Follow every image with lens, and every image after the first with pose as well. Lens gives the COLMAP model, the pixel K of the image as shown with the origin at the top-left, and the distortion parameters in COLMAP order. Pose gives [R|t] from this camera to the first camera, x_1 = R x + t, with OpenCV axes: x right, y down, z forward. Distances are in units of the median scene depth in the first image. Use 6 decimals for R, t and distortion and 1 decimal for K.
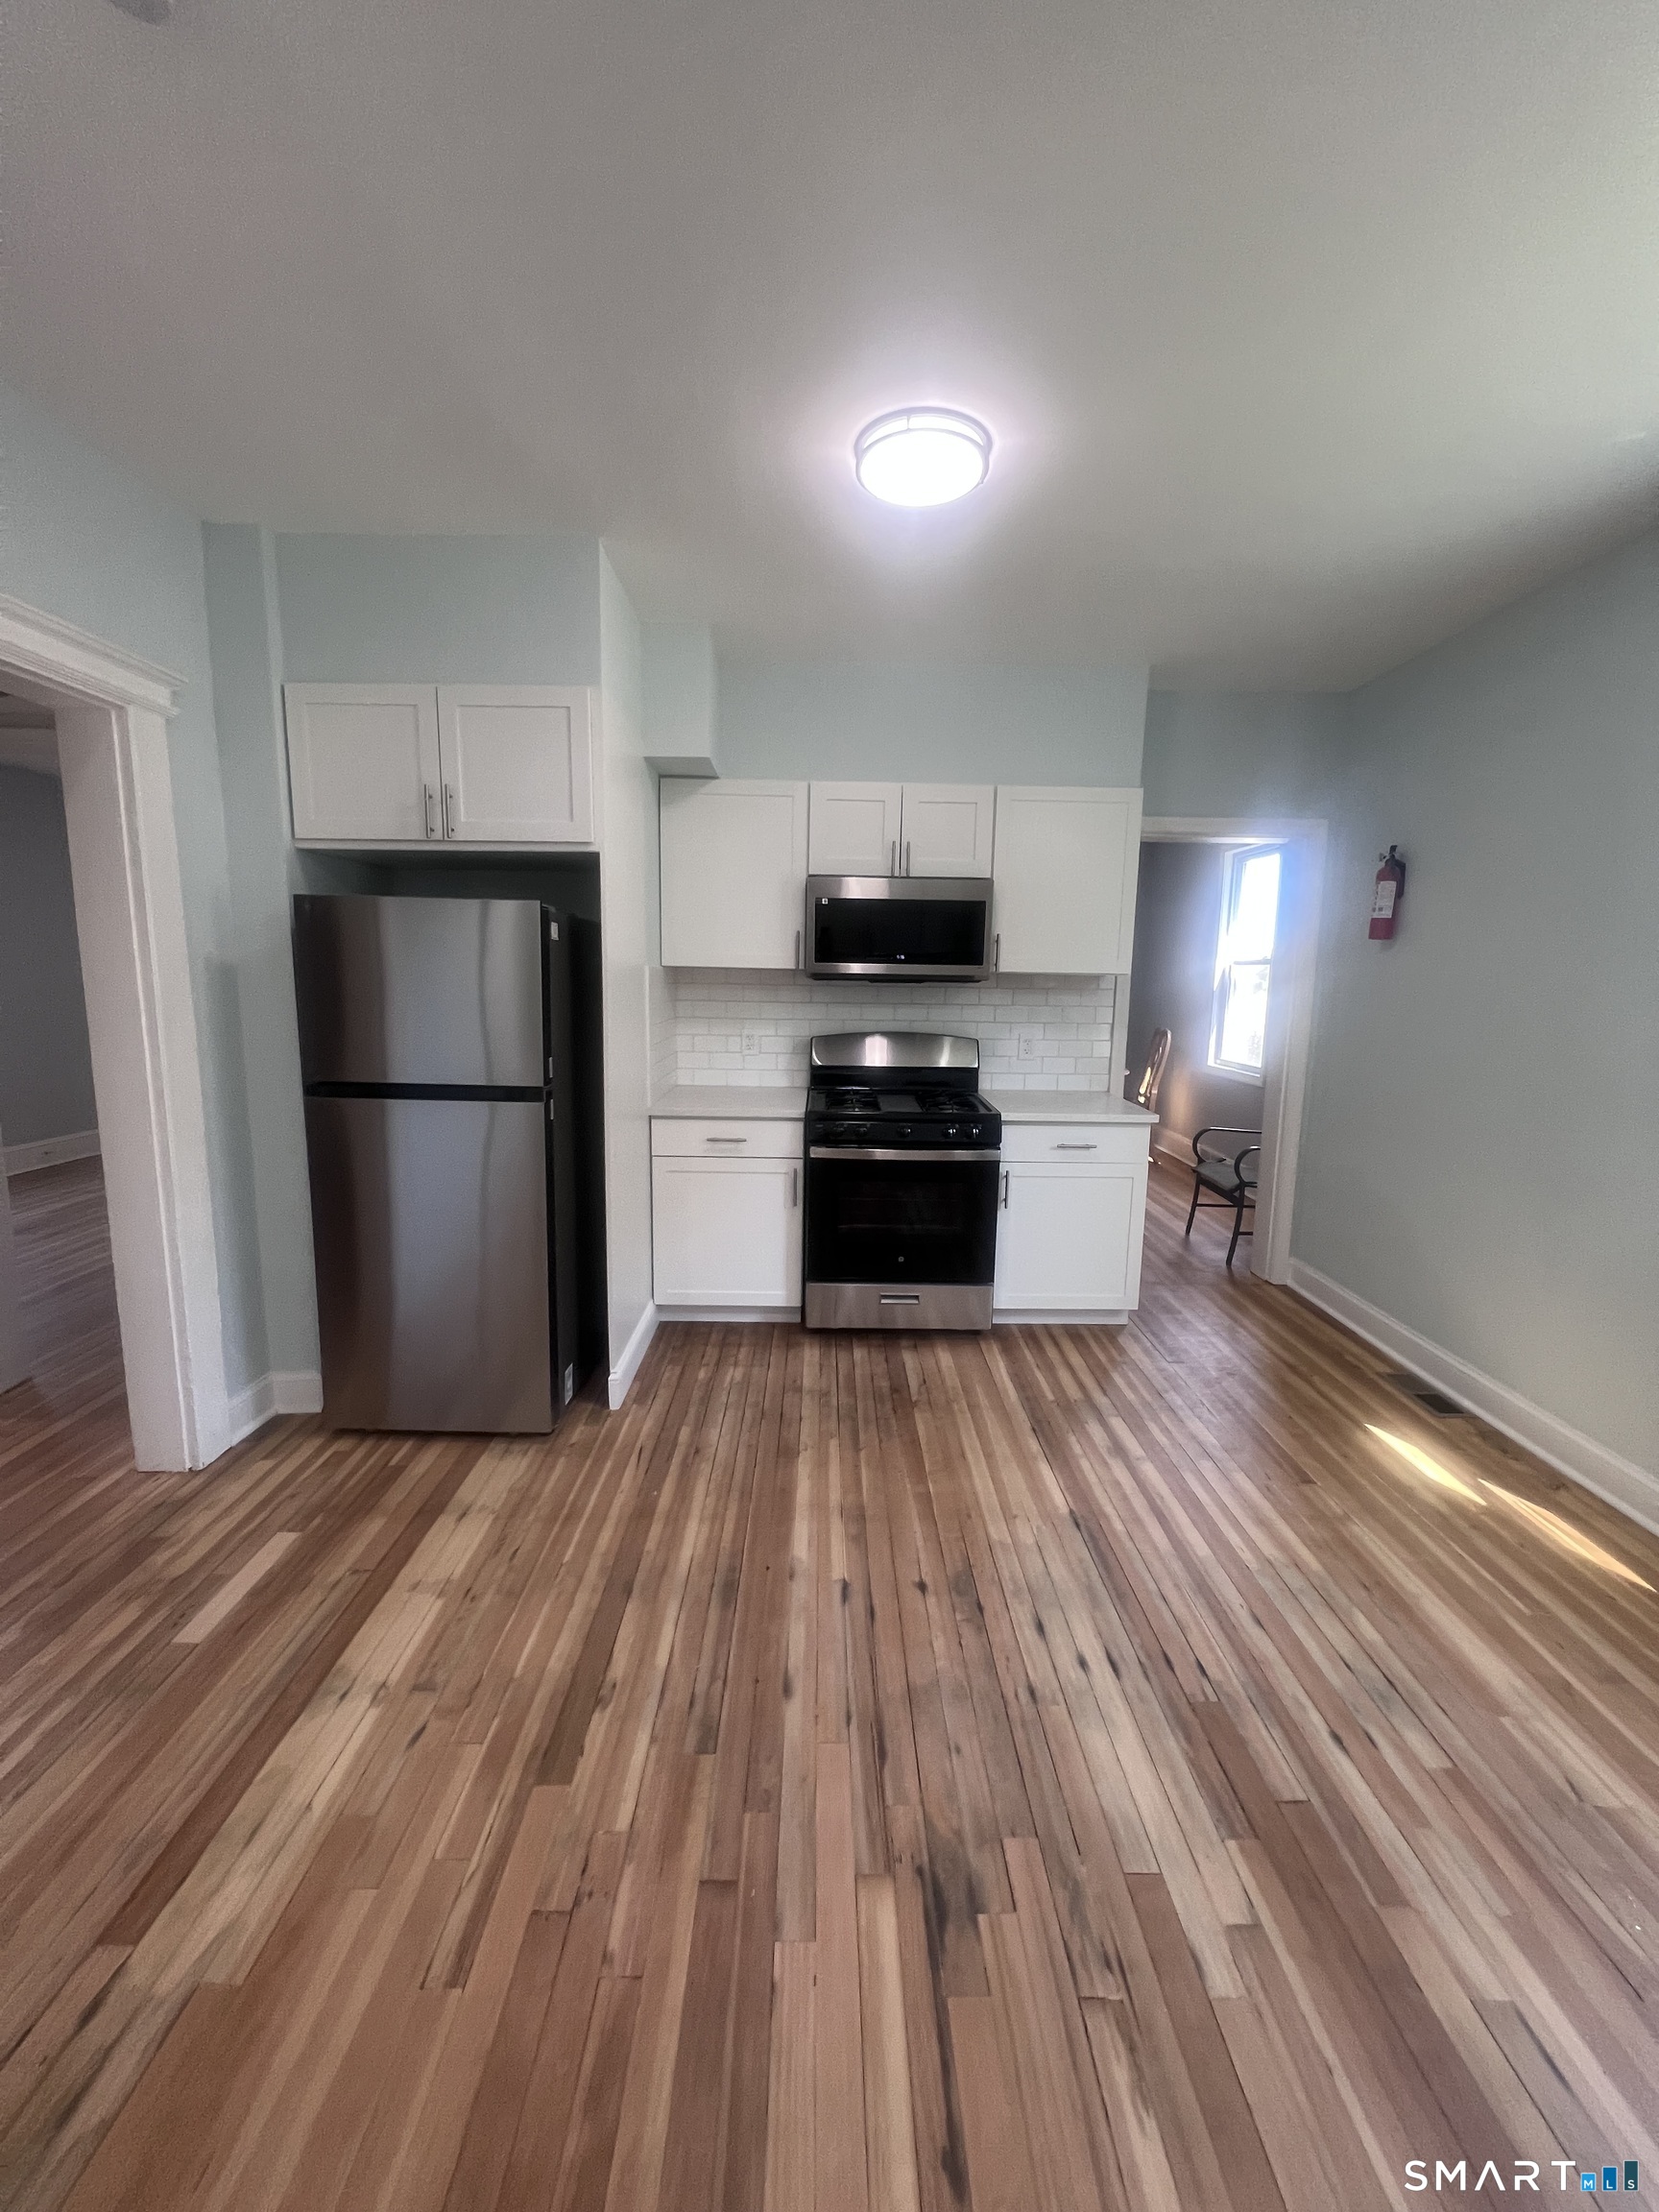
lens RADIAL K [[887.4, 0, 834.4], [0, 887.4, 1103.5], [0, 0, 1]] dist [-0.002392, 0.001168]
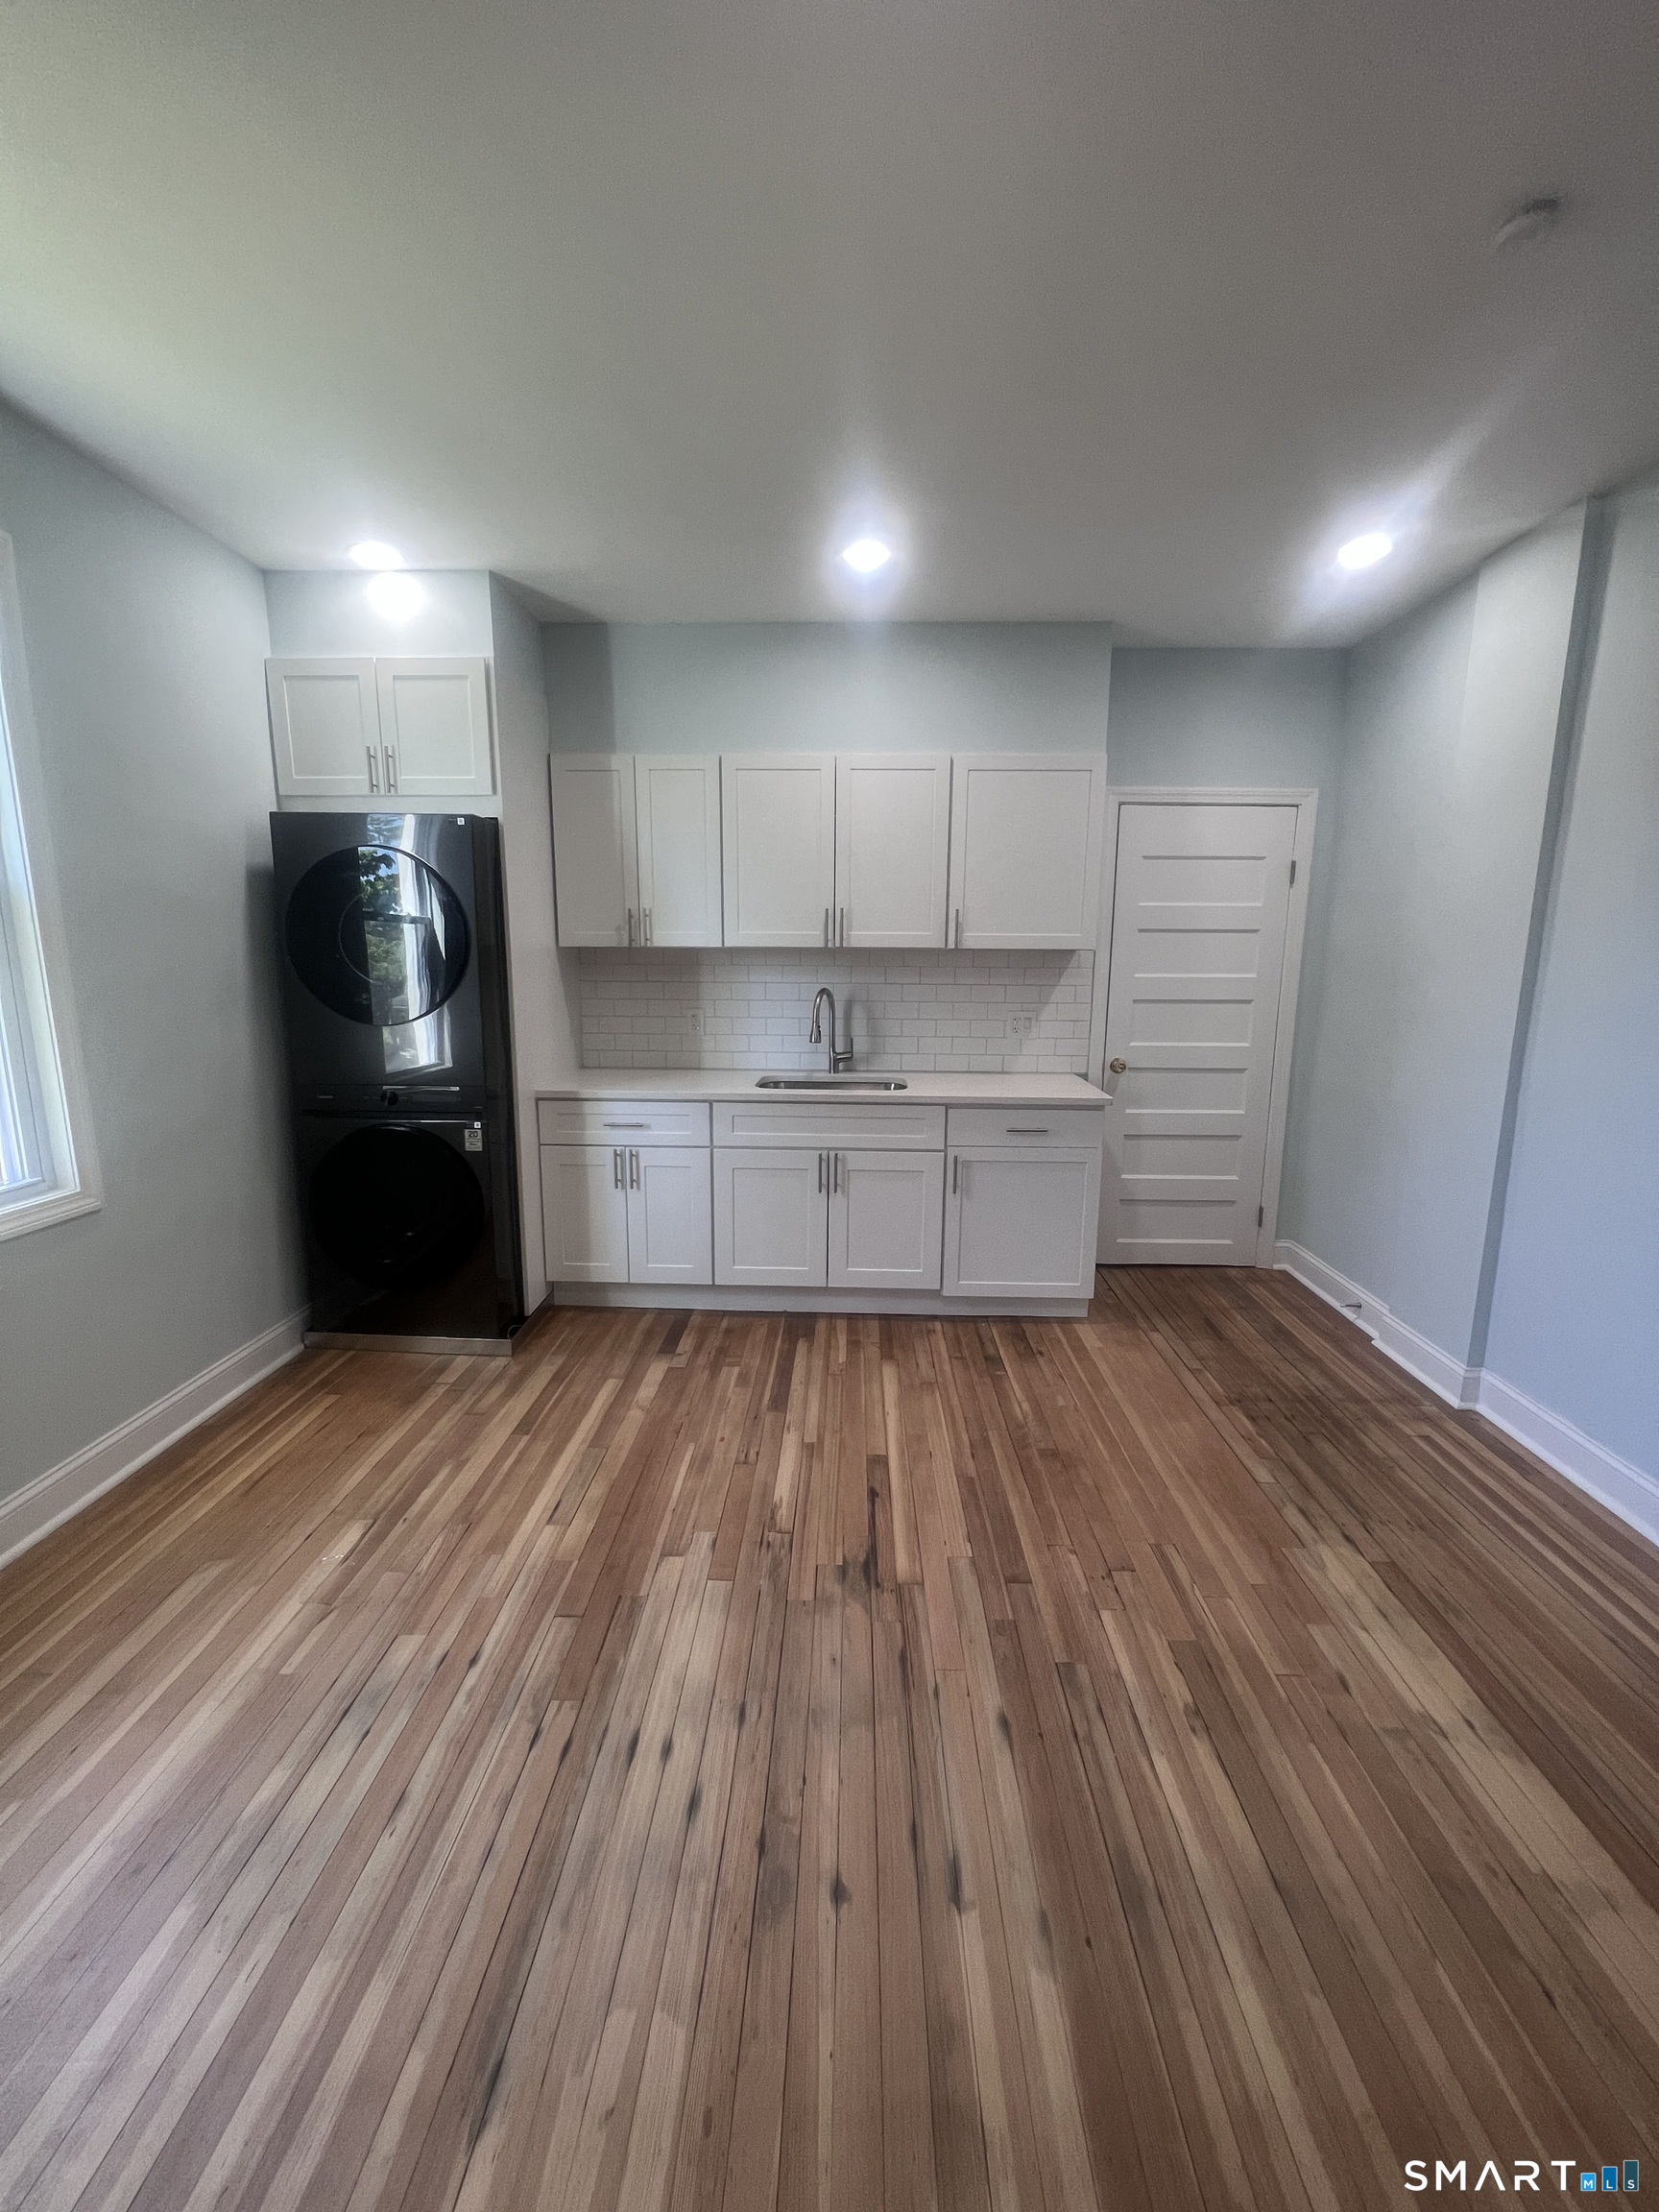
lens RADIAL K [[887.4, 0, 833.0], [0, 887.4, 1102.0], [0, 0, 1]] dist [-0.002392, 0.001168]
pose [[-0.998957, -0.030284, 0.034181, 0.098051], [-0.017617, 0.946102, 0.323390, -0.217813], [-0.042132, 0.322451, -0.945648, 1.437736]]
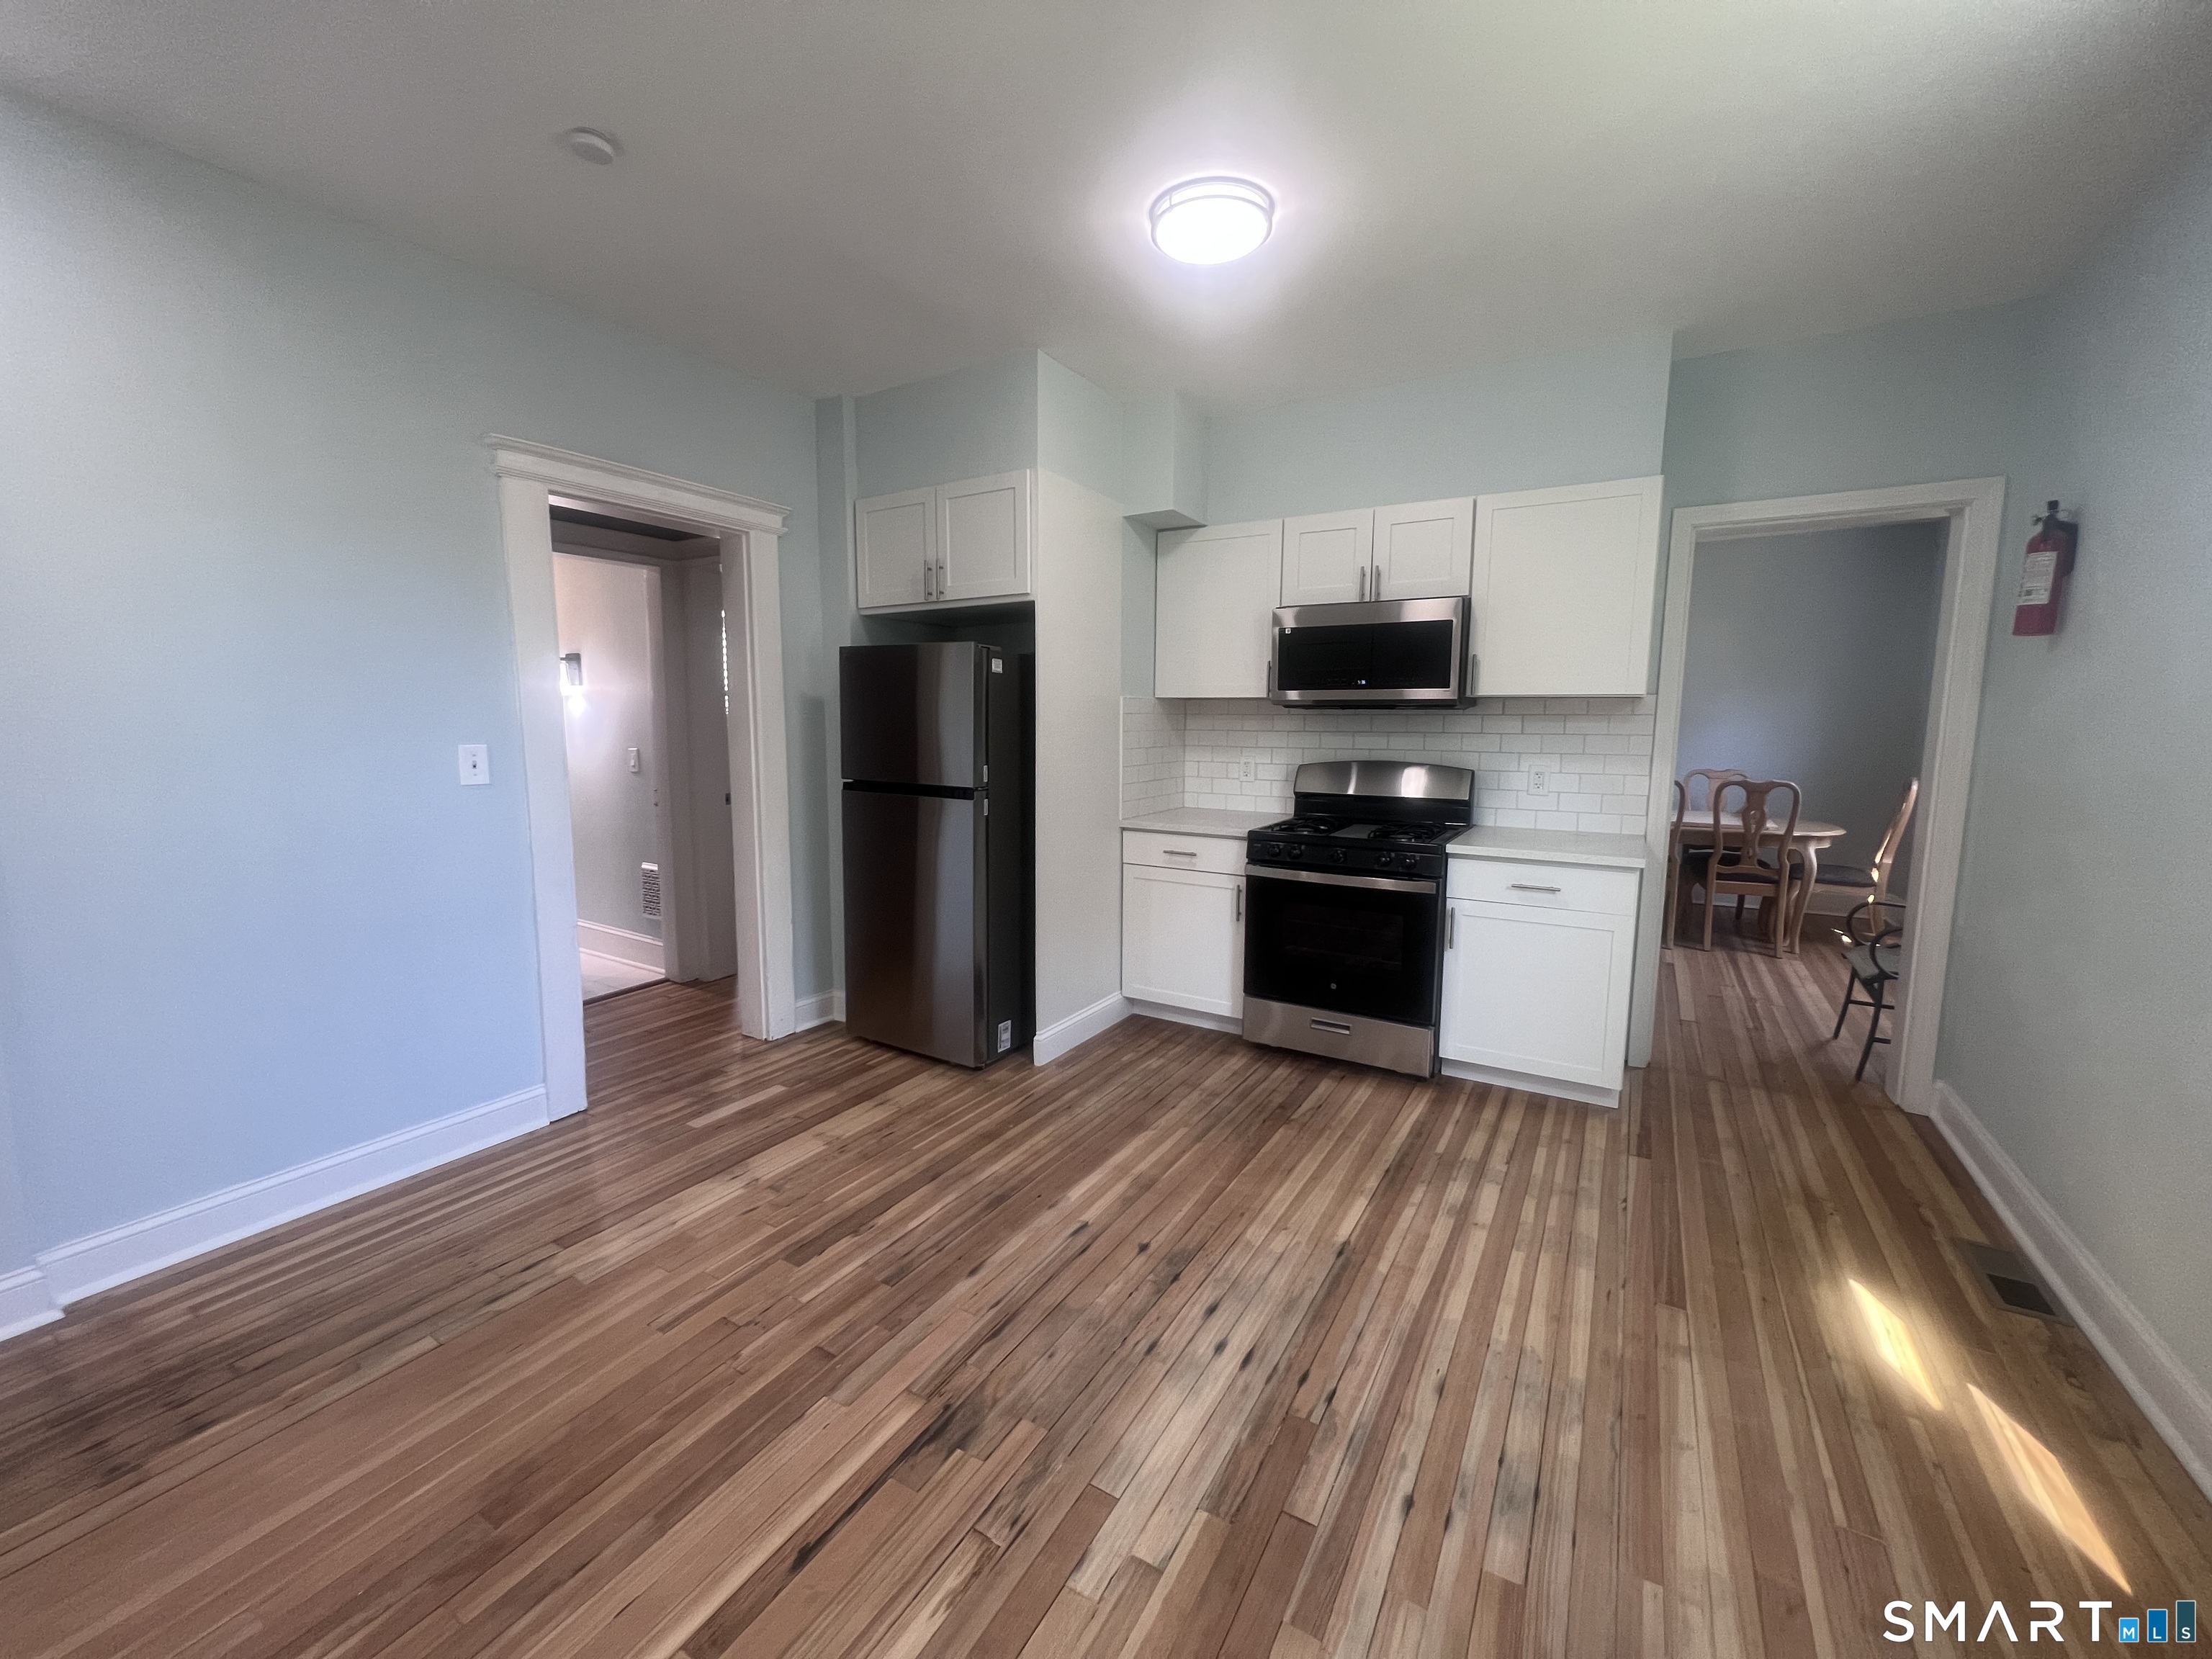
lens RADIAL K [[887.4, 0, 1102.5], [0, 887.4, 826.9], [0, 0, 1]] dist [-0.002392, 0.001168]
pose [[0.849480, 0.052804, -0.524972, 0.601122], [-0.071319, 0.997339, -0.015087, 0.051788], [0.522779, 0.050256, 0.850985, 0.025108]]
